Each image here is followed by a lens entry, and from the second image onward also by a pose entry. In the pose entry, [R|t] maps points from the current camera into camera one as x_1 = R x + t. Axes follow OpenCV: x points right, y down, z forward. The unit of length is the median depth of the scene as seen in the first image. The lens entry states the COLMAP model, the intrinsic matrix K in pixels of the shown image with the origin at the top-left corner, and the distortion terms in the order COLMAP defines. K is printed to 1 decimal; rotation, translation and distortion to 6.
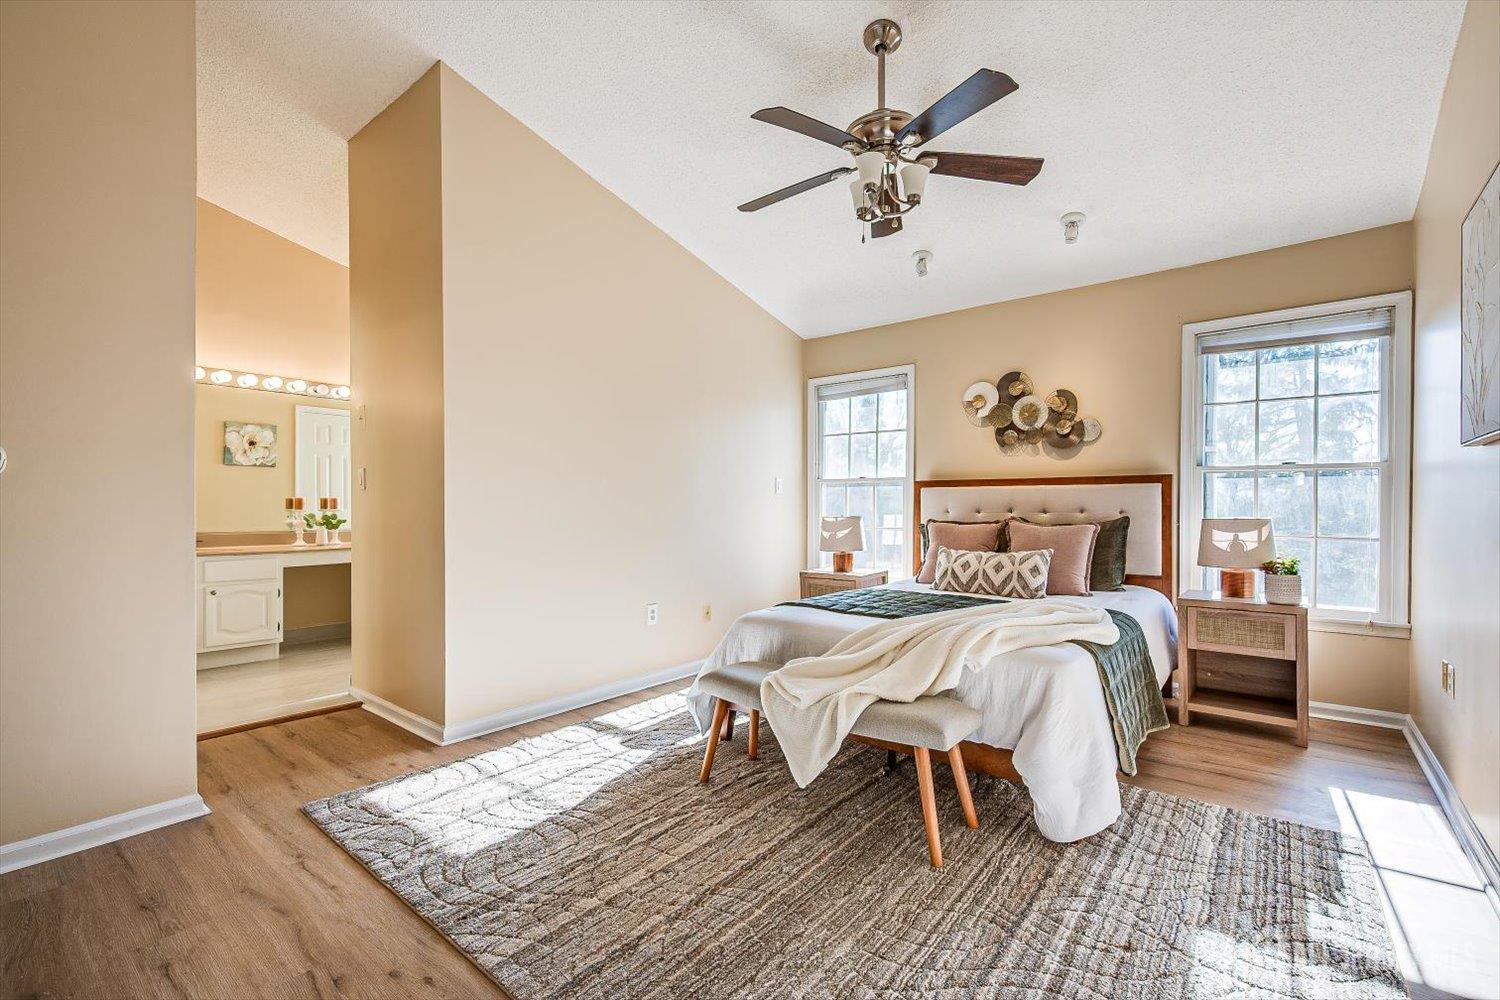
lens RADIAL K [[643.7, 0, 743.8], [0, 643.7, 511.4], [0, 0, 1]] dist [0.002980, 0.000290]
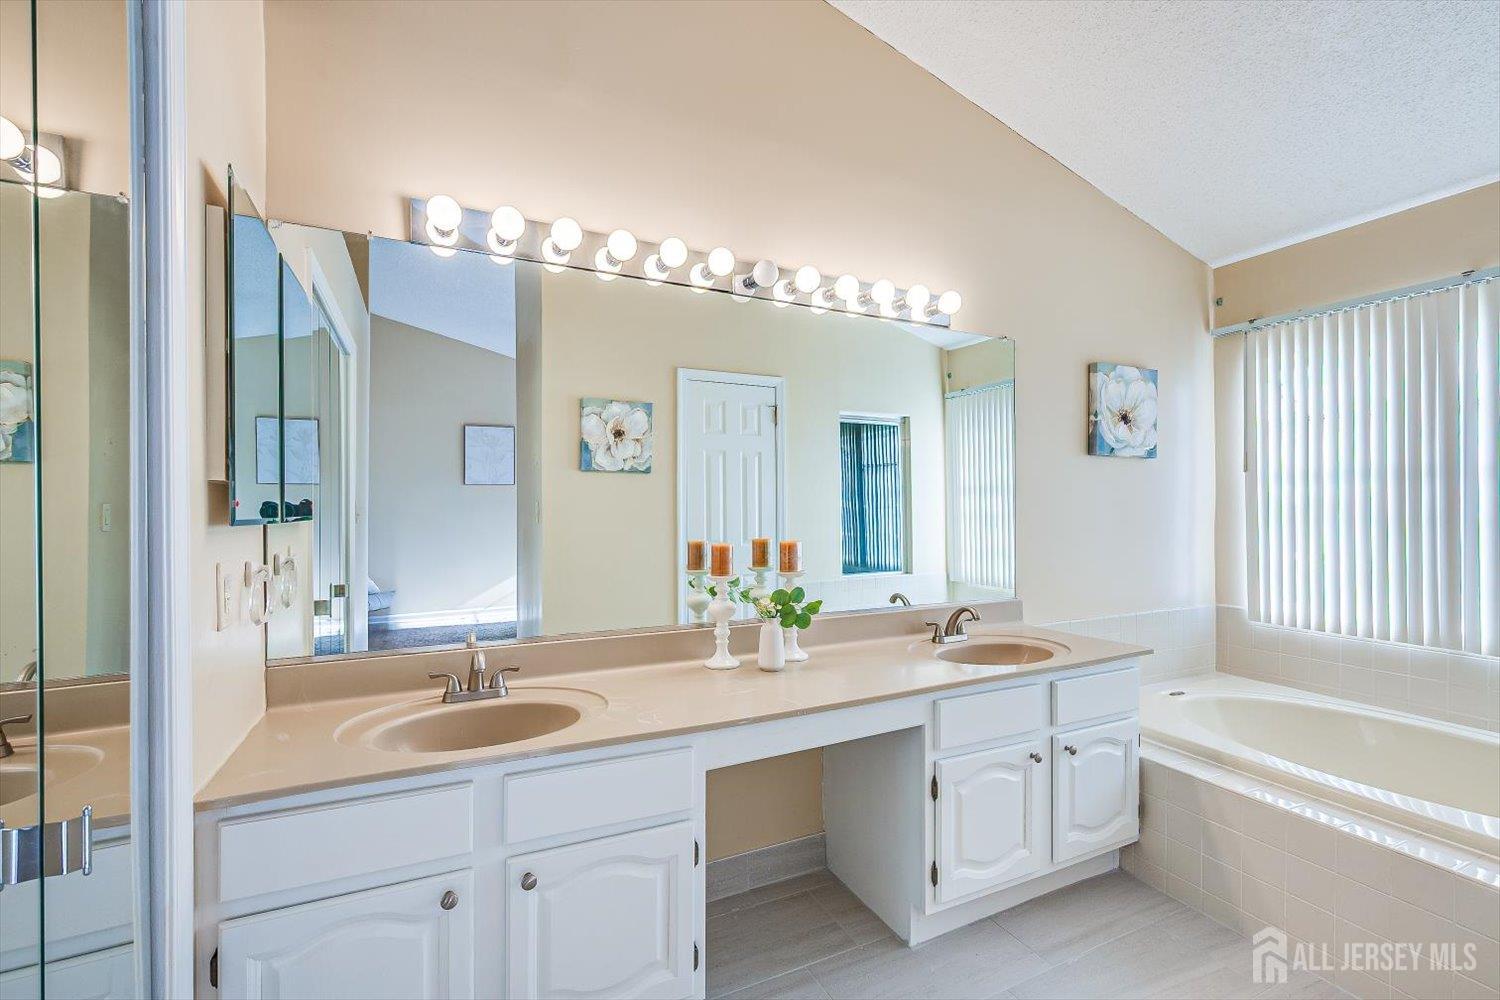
lens RADIAL K [[643.7, 0, 757.6], [0, 643.7, 504.1], [0, 0, 1]] dist [0.002980, 0.000290]
pose [[0.909303, -0.009219, -0.416033, -0.486750], [0.004541, 0.999915, -0.012231, -0.040058], [0.416110, 0.009233, 0.909267, 0.626633]]
